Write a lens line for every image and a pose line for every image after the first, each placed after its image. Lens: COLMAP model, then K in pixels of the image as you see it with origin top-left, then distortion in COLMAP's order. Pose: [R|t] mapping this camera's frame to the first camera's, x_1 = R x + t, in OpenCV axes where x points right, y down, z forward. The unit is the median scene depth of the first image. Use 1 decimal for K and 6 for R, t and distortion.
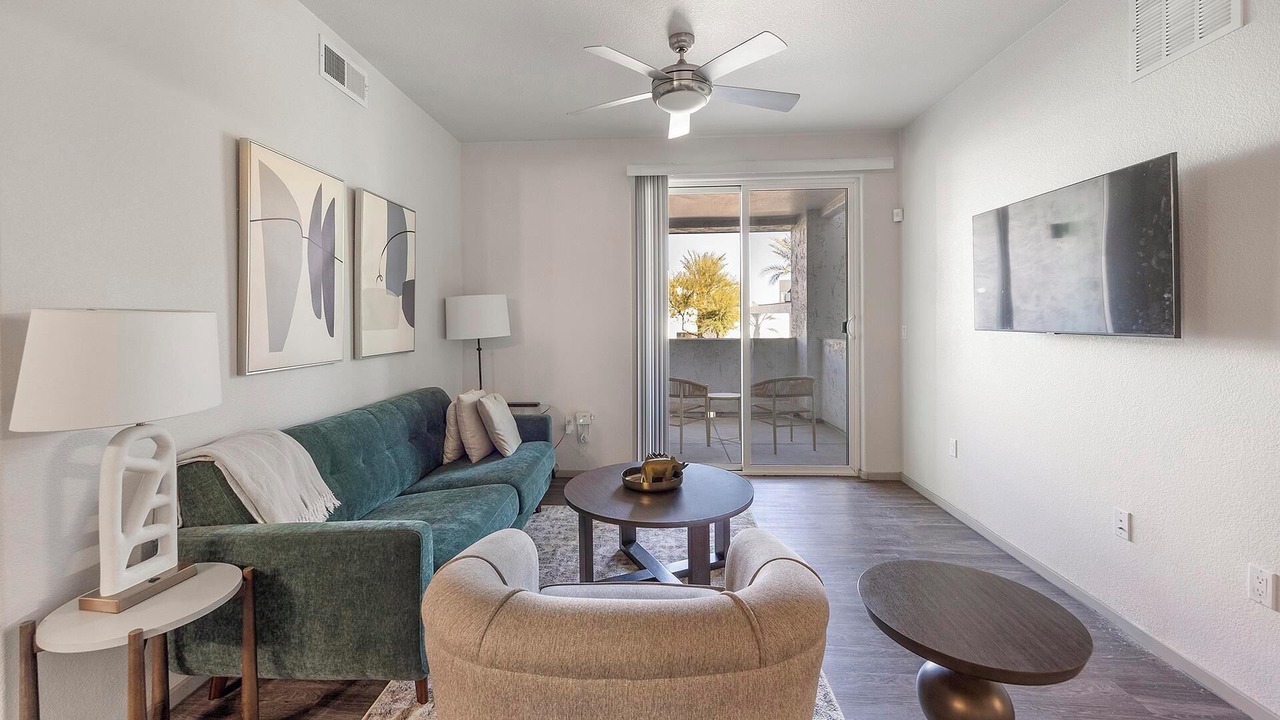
lens RADIAL K [[514.6, 0, 645.3], [0, 514.6, 318.6], [0, 0, 1]] dist [0.003019, -0.000329]
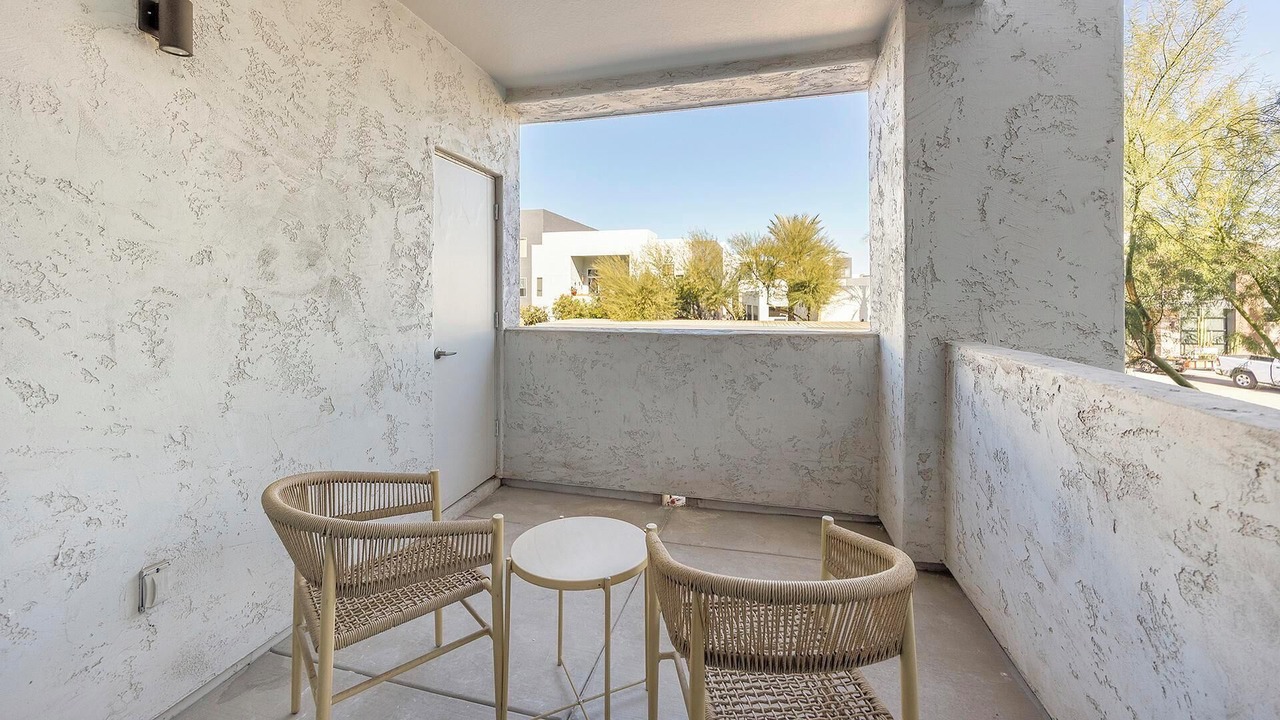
lens RADIAL K [[514.6, 0, 636.9], [0, 514.6, 287.8], [0, 0, 1]] dist [0.003019, -0.000329]
pose [[0.978874, 0.001044, -0.204462, 0.432397], [-0.002432, 0.999976, -0.006539, 0.008572], [0.204450, 0.006898, 0.978853, 1.283824]]
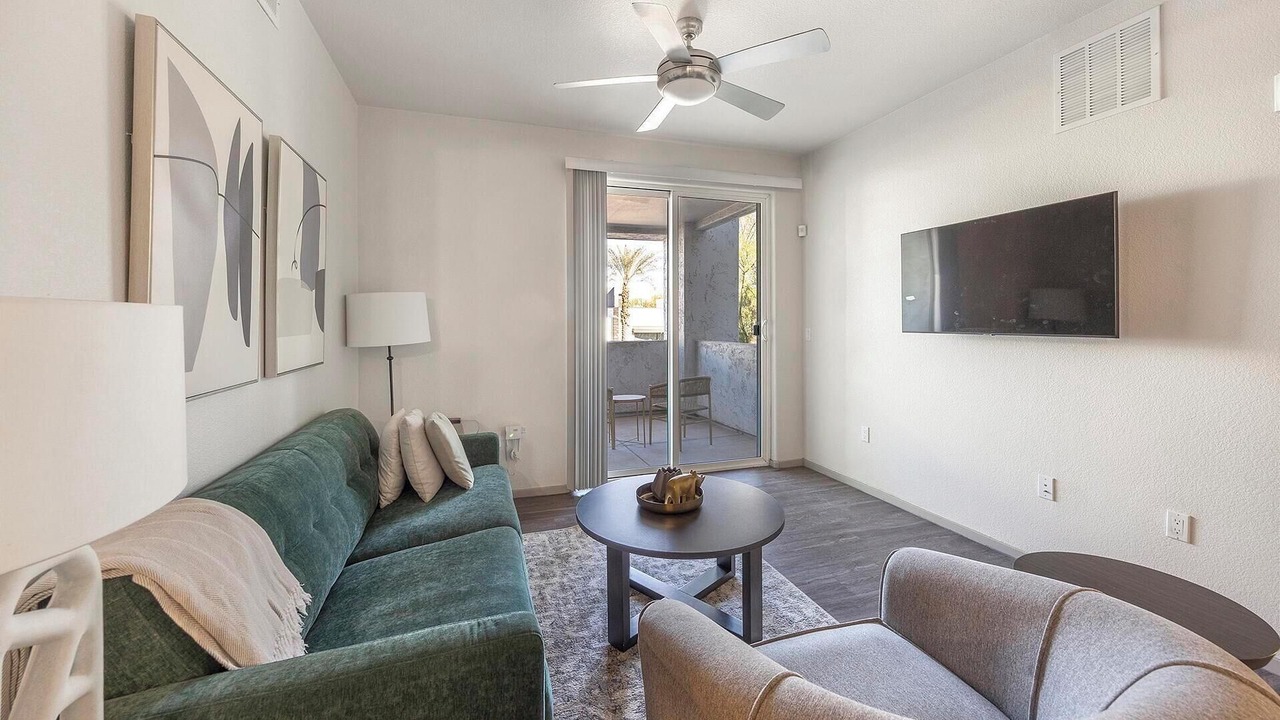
lens RADIAL K [[482.5, 0, 643.7], [0, 482.5, 321.6], [0, 0, 1]] dist [-0.008192, 0.000231]
pose [[0.937006, 0.003669, 0.349293, -0.256408], [-0.003141, 0.999993, -0.002076, 0.001796], [-0.349298, 0.000848, 0.937011, 0.168915]]
